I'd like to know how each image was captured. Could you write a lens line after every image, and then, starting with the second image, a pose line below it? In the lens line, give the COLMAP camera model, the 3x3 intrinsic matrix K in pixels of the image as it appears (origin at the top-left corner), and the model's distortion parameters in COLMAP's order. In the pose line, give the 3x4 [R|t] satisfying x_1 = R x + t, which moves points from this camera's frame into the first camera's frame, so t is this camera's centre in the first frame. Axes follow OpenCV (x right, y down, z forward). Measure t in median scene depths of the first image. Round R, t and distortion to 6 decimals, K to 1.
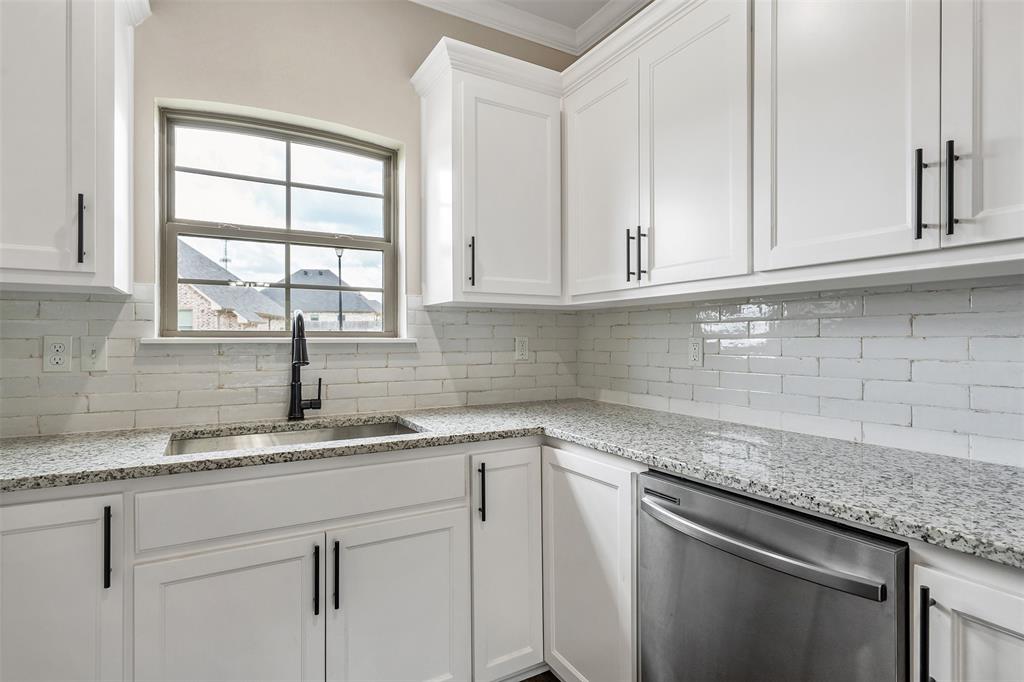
lens RADIAL K [[522.7, 0, 512.0], [0, 522.7, 341.0], [0, 0, 1]] dist [0.001951, 0.000297]
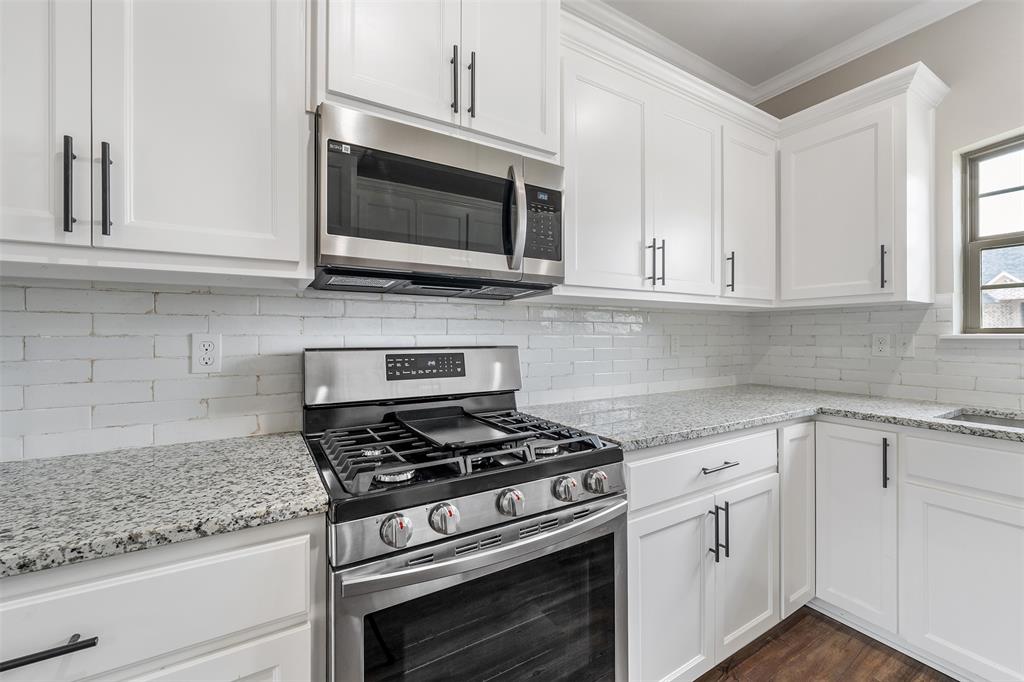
lens RADIAL K [[418.9, 0, 515.3], [0, 418.9, 334.3], [0, 0, 1]] dist [0.001441, 0.000089]
pose [[0.026260, -0.005424, -0.999640, 0.328104], [-0.002193, 0.999983, -0.005483, 0.001673], [0.999653, 0.002336, 0.026248, -0.120090]]
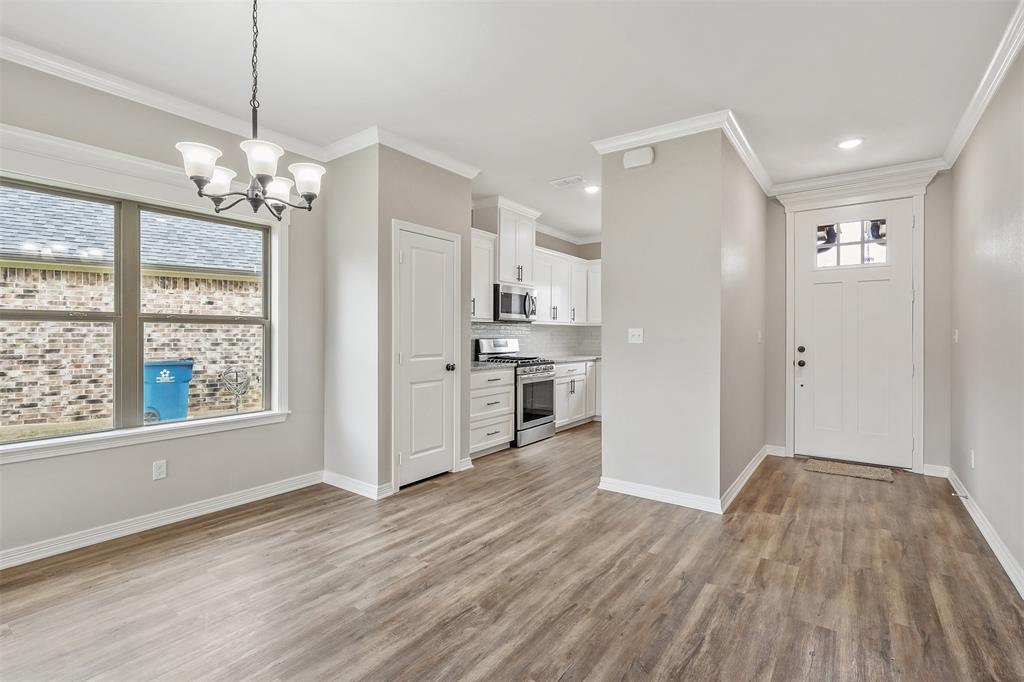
lens RADIAL K [[467.4, 0, 512.0], [0, 467.4, 341.0], [0, 0, 1]] dist [0.002239, 0.000208]
pose [[0.408617, 0.012900, -0.912615, 2.327672], [-0.008562, 0.999910, 0.010301, 0.006747], [0.912666, 0.003605, 0.408690, -1.417138]]
